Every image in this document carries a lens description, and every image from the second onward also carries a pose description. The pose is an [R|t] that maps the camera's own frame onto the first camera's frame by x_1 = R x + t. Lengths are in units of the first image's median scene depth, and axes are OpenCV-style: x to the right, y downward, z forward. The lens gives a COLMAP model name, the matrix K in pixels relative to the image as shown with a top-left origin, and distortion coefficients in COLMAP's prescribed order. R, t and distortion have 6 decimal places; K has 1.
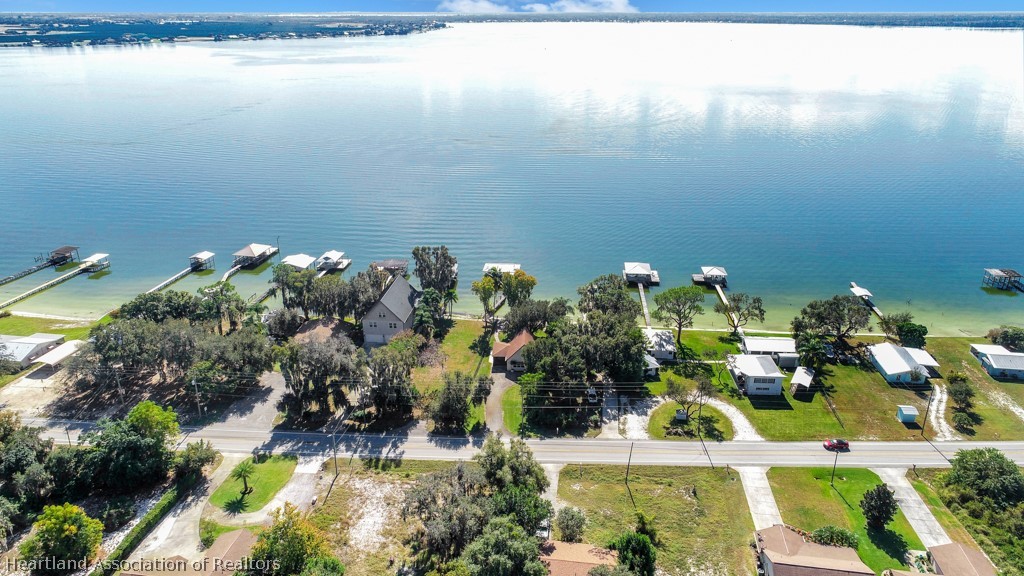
lens RADIAL K [[713.1, 0, 520.4], [0, 713.1, 284.4], [0, 0, 1]] dist [0.009984, 0.001799]
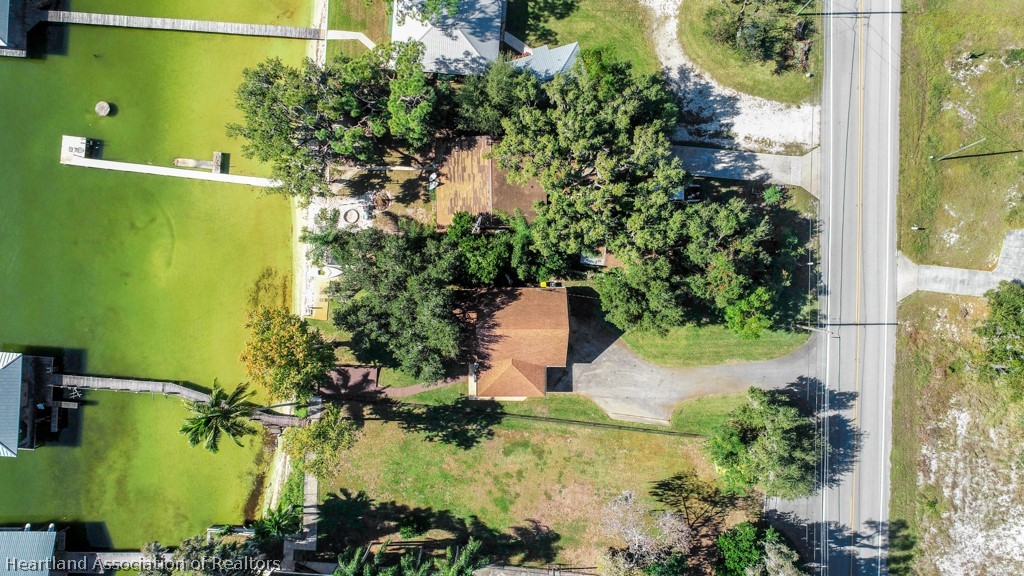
lens RADIAL K [[713.1, 0, 520.4], [0, 713.1, 284.4], [0, 0, 1]] dist [0.009984, 0.001799]
pose [[-0.021457, -0.999649, -0.015554, 0.049314], [0.349931, -0.022083, 0.936515, -0.407967], [-0.936530, 0.014652, 0.350282, 1.014671]]
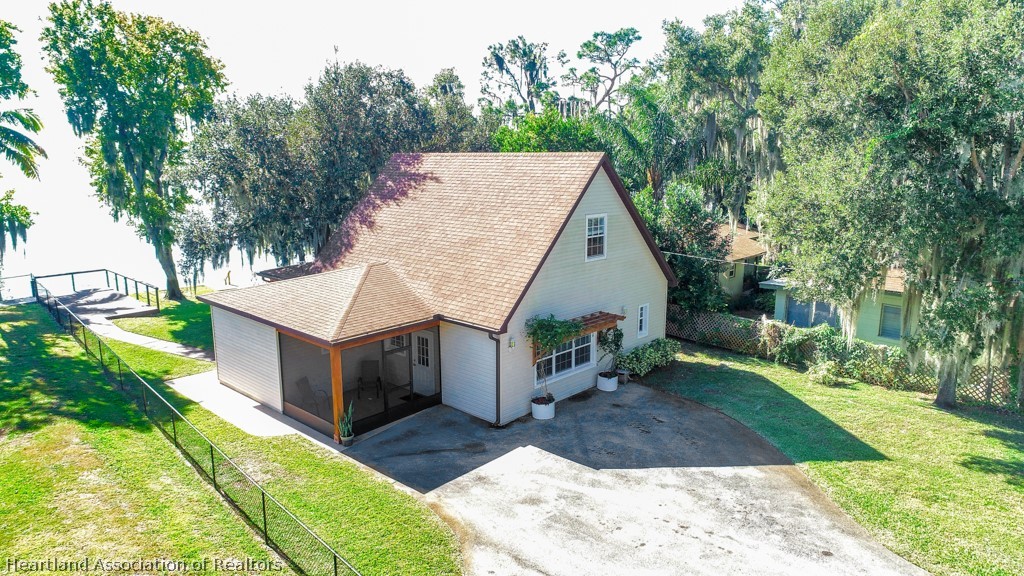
lens RADIAL K [[713.1, 0, 520.4], [0, 713.1, 284.4], [0, 0, 1]] dist [0.009984, 0.001799]
pose [[0.649221, -0.124960, 0.750265, -0.114642], [0.269950, 0.960050, -0.073693, 0.129042], [-0.711083, 0.250377, 0.657017, 1.091479]]
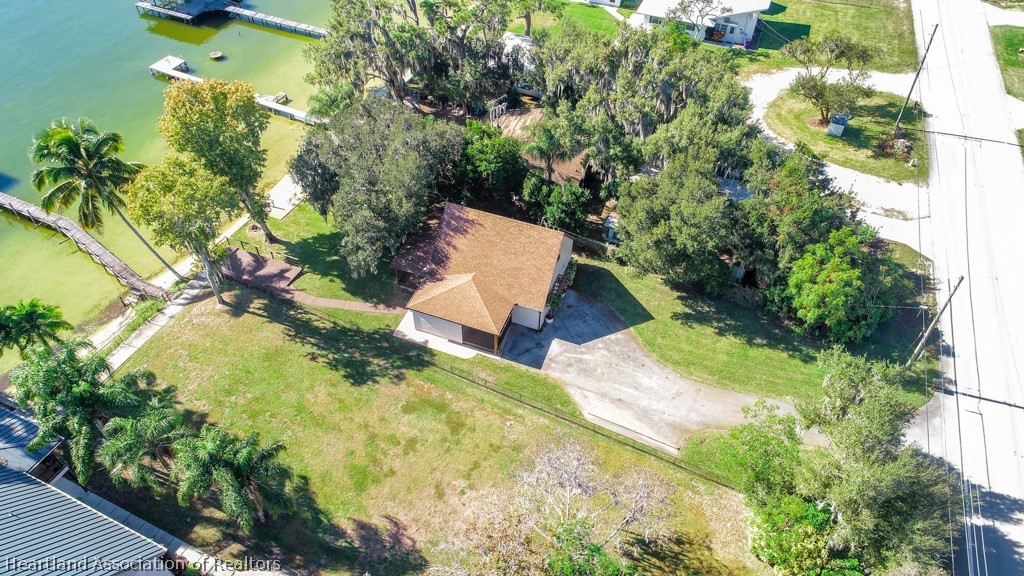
lens RADIAL K [[713.1, 0, 520.4], [0, 713.1, 284.4], [0, 0, 1]] dist [0.009984, 0.001799]
pose [[0.322195, -0.659492, 0.679162, -0.278808], [0.334545, 0.750449, 0.570005, -0.106383], [-0.885590, 0.043558, 0.462420, 1.011227]]
